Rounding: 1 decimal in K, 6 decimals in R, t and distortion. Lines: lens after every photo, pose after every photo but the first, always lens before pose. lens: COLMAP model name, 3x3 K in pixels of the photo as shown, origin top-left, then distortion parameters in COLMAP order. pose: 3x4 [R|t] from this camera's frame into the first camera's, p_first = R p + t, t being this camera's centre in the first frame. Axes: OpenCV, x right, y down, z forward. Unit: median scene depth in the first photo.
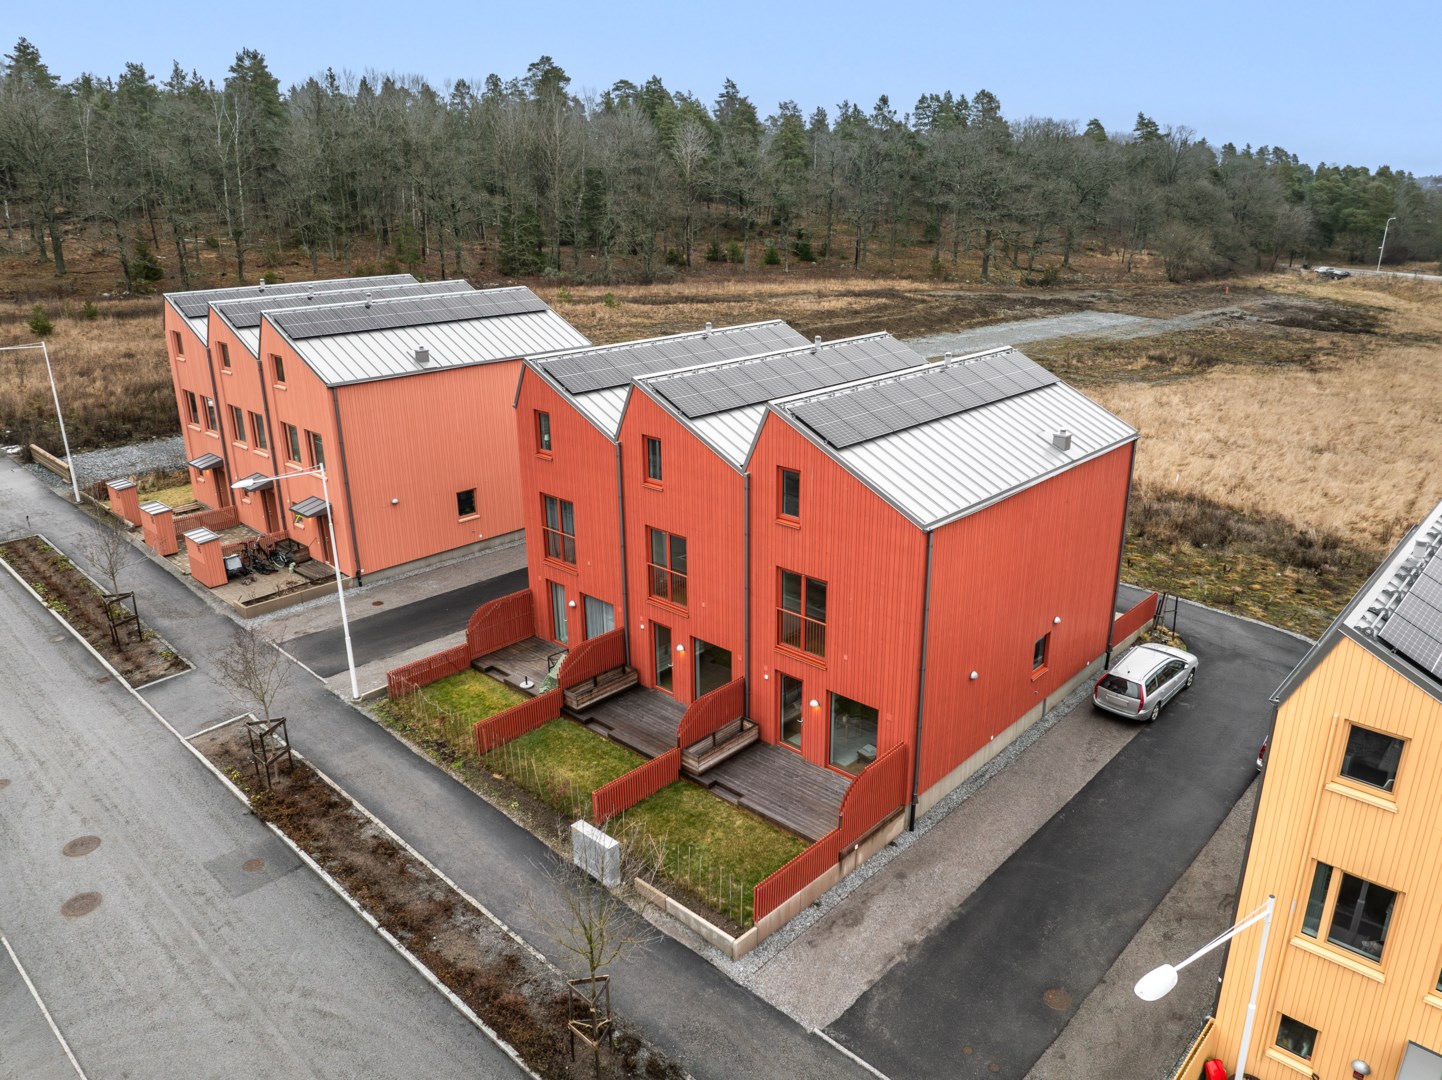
lens RADIAL K [[1023.7, 0, 752.0], [0, 1023.7, 542.6], [0, 0, 1]] dist [-0.037583, 0.008338]
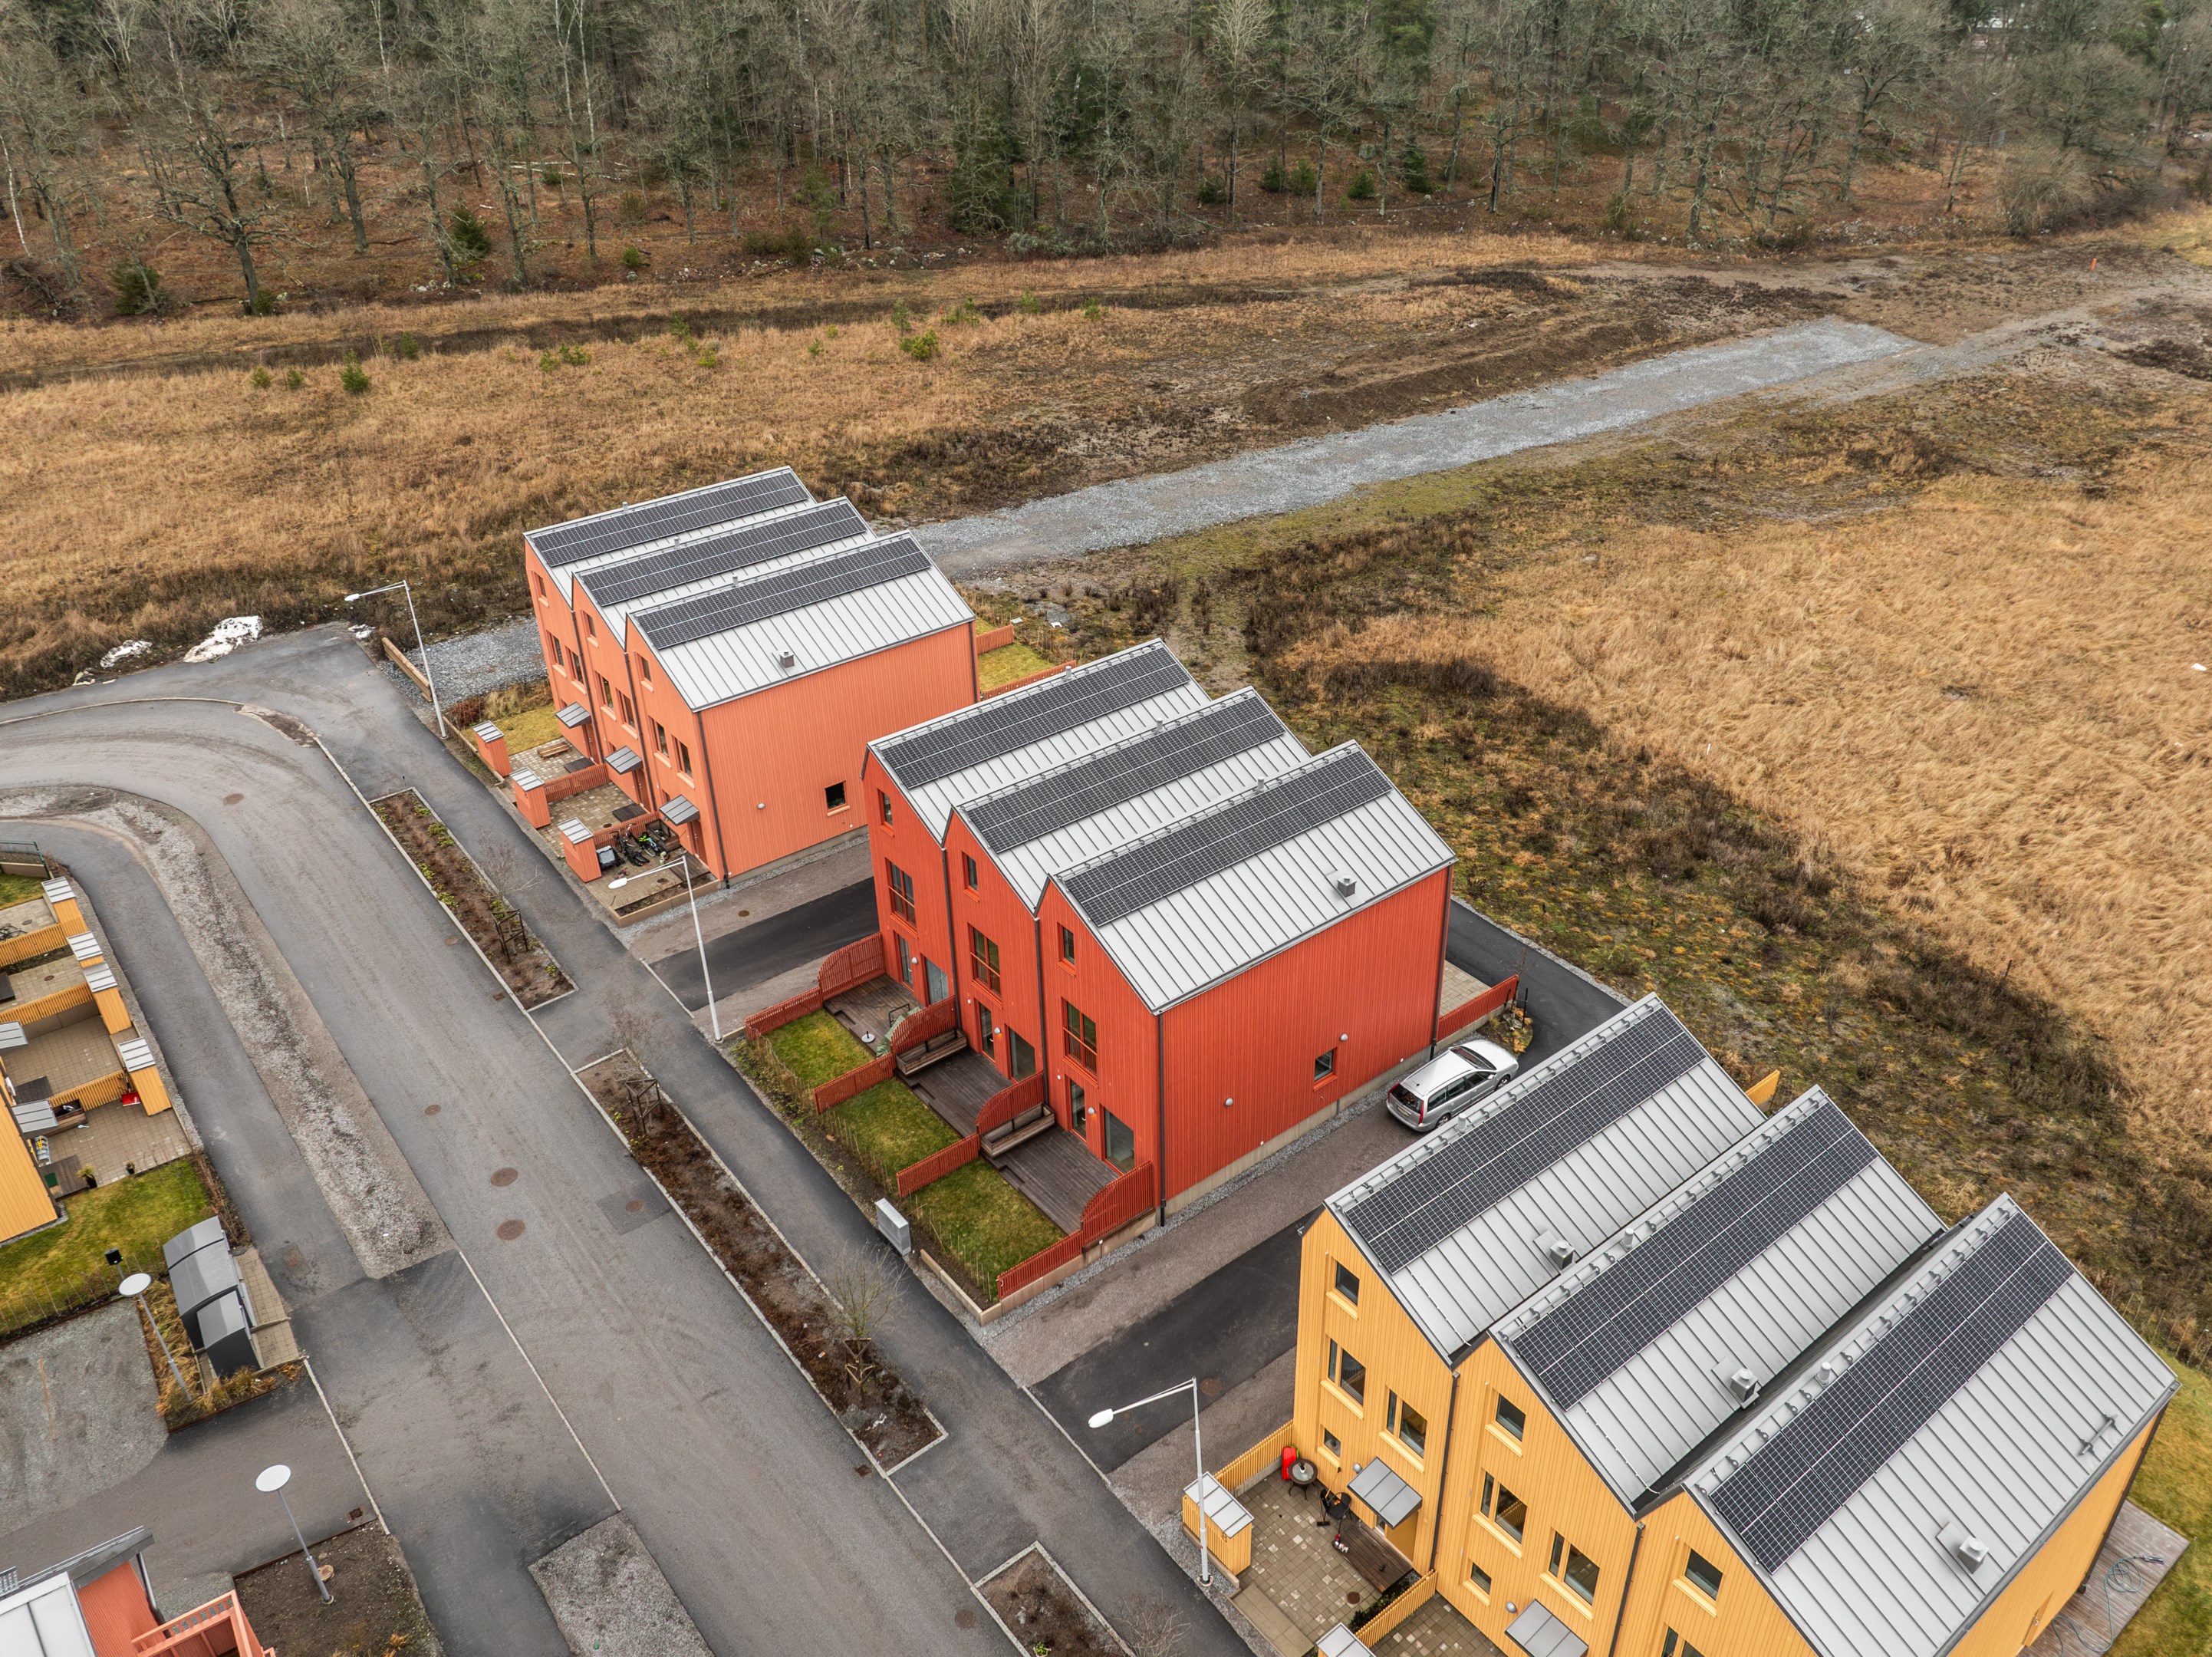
lens RADIAL K [[1691.9, 0, 1162.0], [0, 1691.9, 827.2], [0, 0, 1]] dist [-0.018032, -0.001016]
pose [[0.987950, 0.074464, -0.135681, 0.364416], [-0.044188, 0.975873, 0.213820, -0.551277], [0.148329, -0.205249, 0.967404, -0.750938]]
